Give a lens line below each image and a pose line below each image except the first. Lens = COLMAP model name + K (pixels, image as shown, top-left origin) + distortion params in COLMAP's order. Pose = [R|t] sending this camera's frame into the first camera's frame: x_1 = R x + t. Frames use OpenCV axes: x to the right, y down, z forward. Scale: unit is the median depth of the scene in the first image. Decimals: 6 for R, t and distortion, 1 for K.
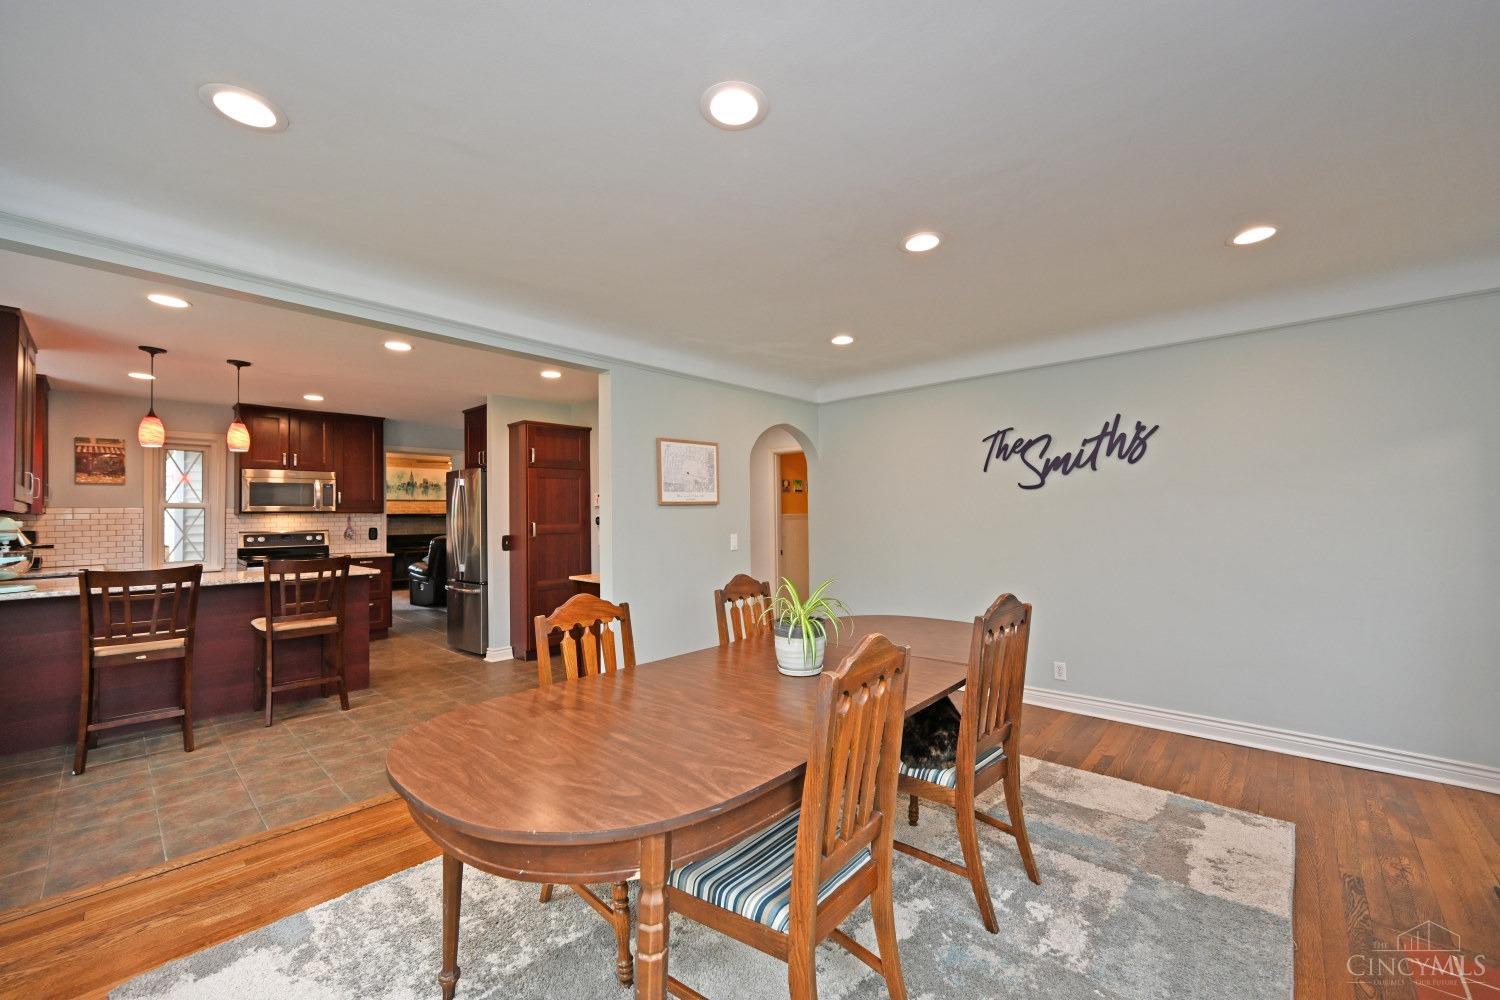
lens RADIAL K [[587.6, 0, 752.7], [0, 587.6, 504.0], [0, 0, 1]] dist [0.000428, 0.000106]
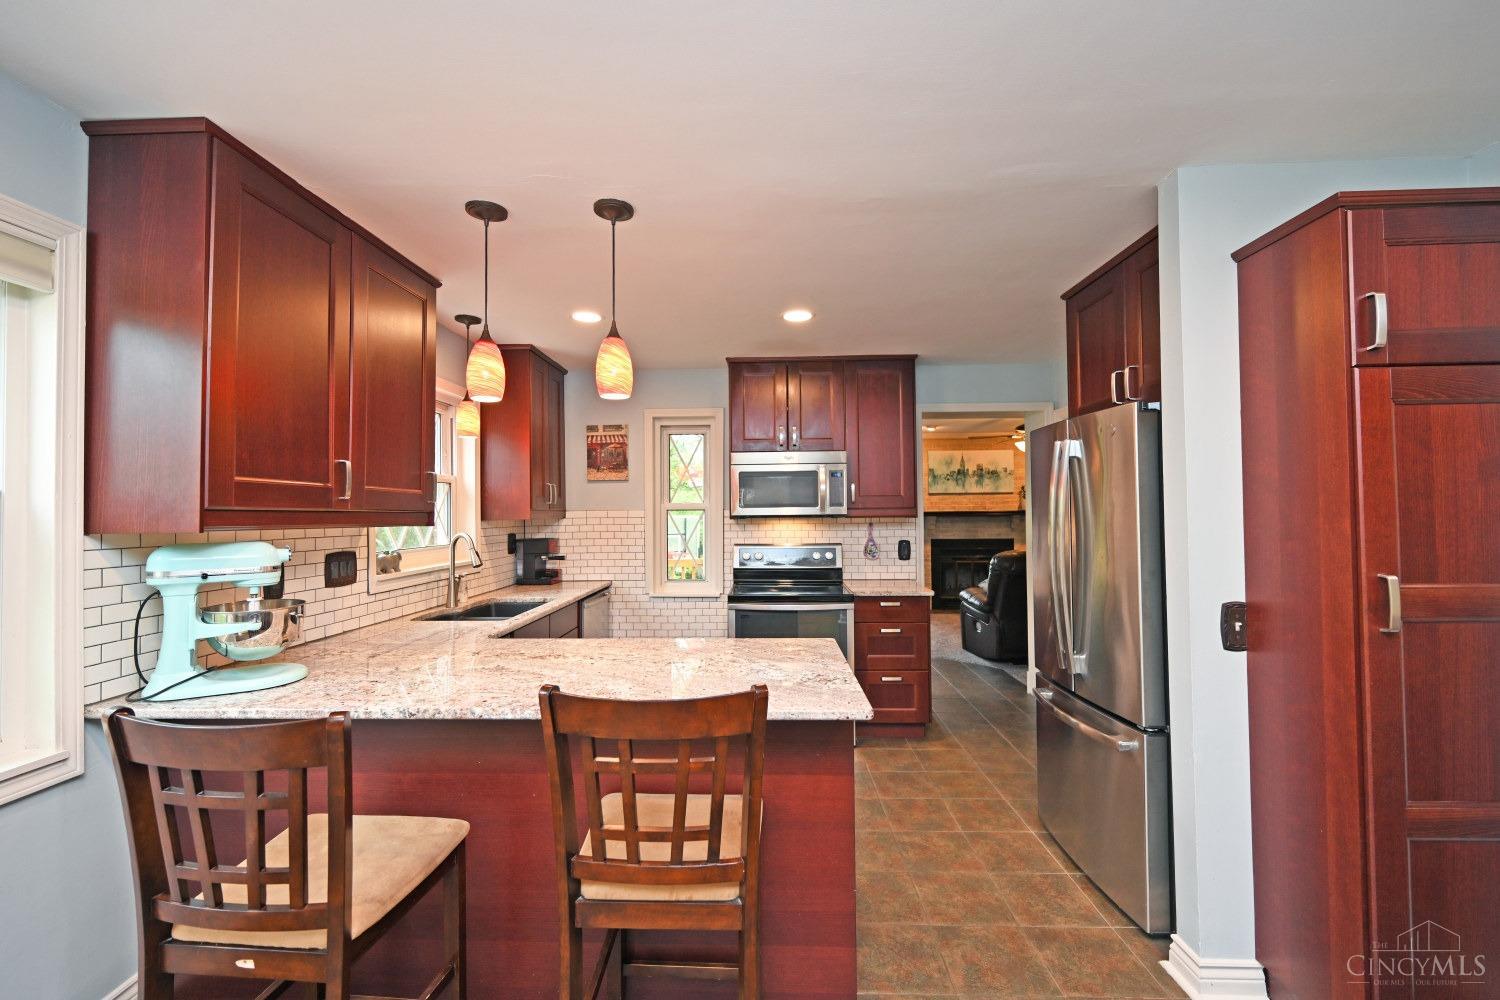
lens RADIAL K [[587.6, 0, 750.5], [0, 587.6, 497.2], [0, 0, 1]] dist [0.000428, 0.000106]
pose [[0.640532, -0.012319, -0.767832, -0.304032], [0.015120, 0.999880, -0.003429, -0.005227], [0.767782, -0.009413, 0.640642, 0.531377]]
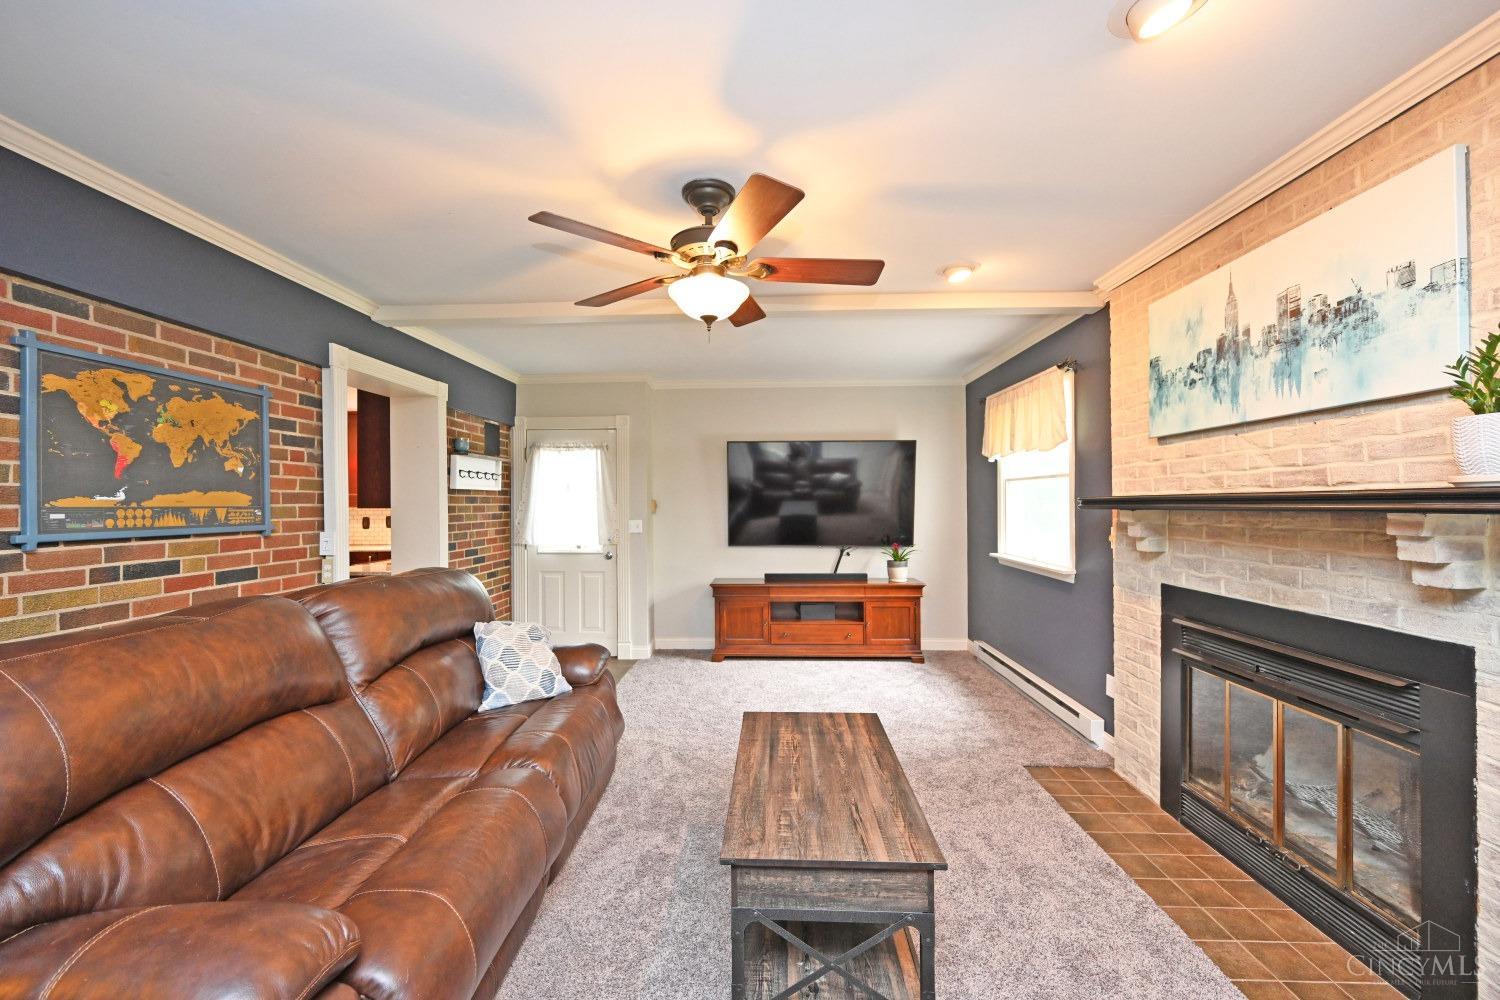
lens RADIAL K [[587.6, 0, 748.6], [0, 587.6, 503.2], [0, 0, 1]] dist [0.000428, 0.000106]
pose [[-0.766824, 0.008802, -0.641797, -0.568385], [0.018059, 0.999806, -0.007865, 0.031672], [0.641604, -0.017622, -0.766834, 1.808704]]
